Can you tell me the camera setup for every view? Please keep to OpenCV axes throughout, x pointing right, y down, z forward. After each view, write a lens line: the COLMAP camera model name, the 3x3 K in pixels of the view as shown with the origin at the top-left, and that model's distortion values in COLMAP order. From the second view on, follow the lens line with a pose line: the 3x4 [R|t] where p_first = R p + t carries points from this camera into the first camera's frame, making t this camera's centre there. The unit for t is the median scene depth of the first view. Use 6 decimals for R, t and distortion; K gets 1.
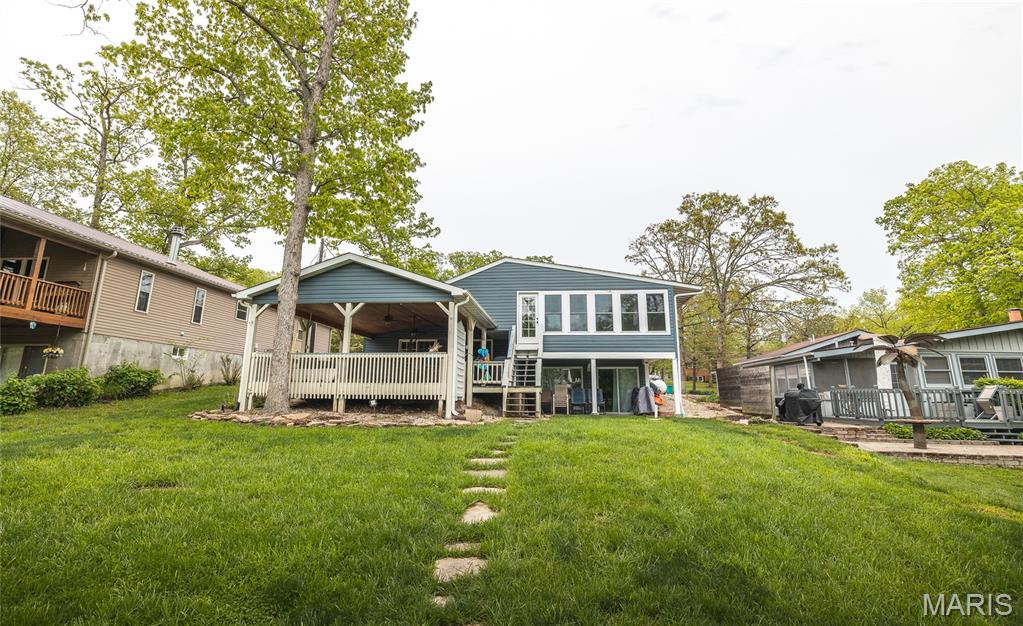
lens RADIAL K [[508.8, 0, 508.5], [0, 508.8, 276.2], [0, 0, 1]] dist [-0.004229, 0.000173]
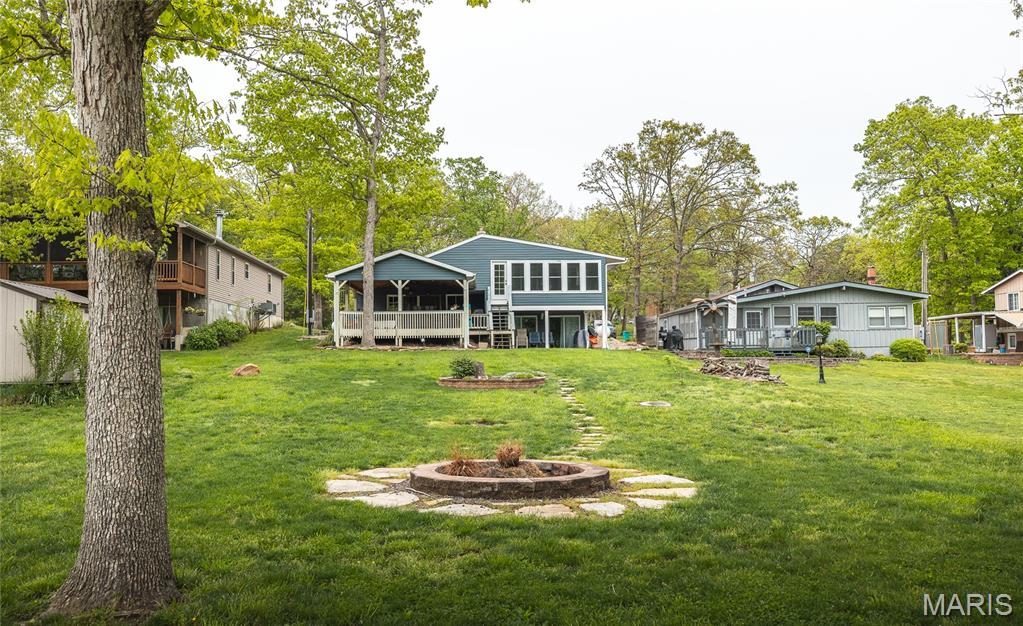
lens RADIAL K [[942.2, 0, 511.4], [0, 942.2, 313.5], [0, 0, 1]] dist [0.002538, 0.000000]
pose [[0.989470, -0.011901, 0.144249, -0.295545], [-0.014874, 0.982977, 0.183125, -0.294263], [-0.143973, -0.183342, 0.972449, -1.464666]]
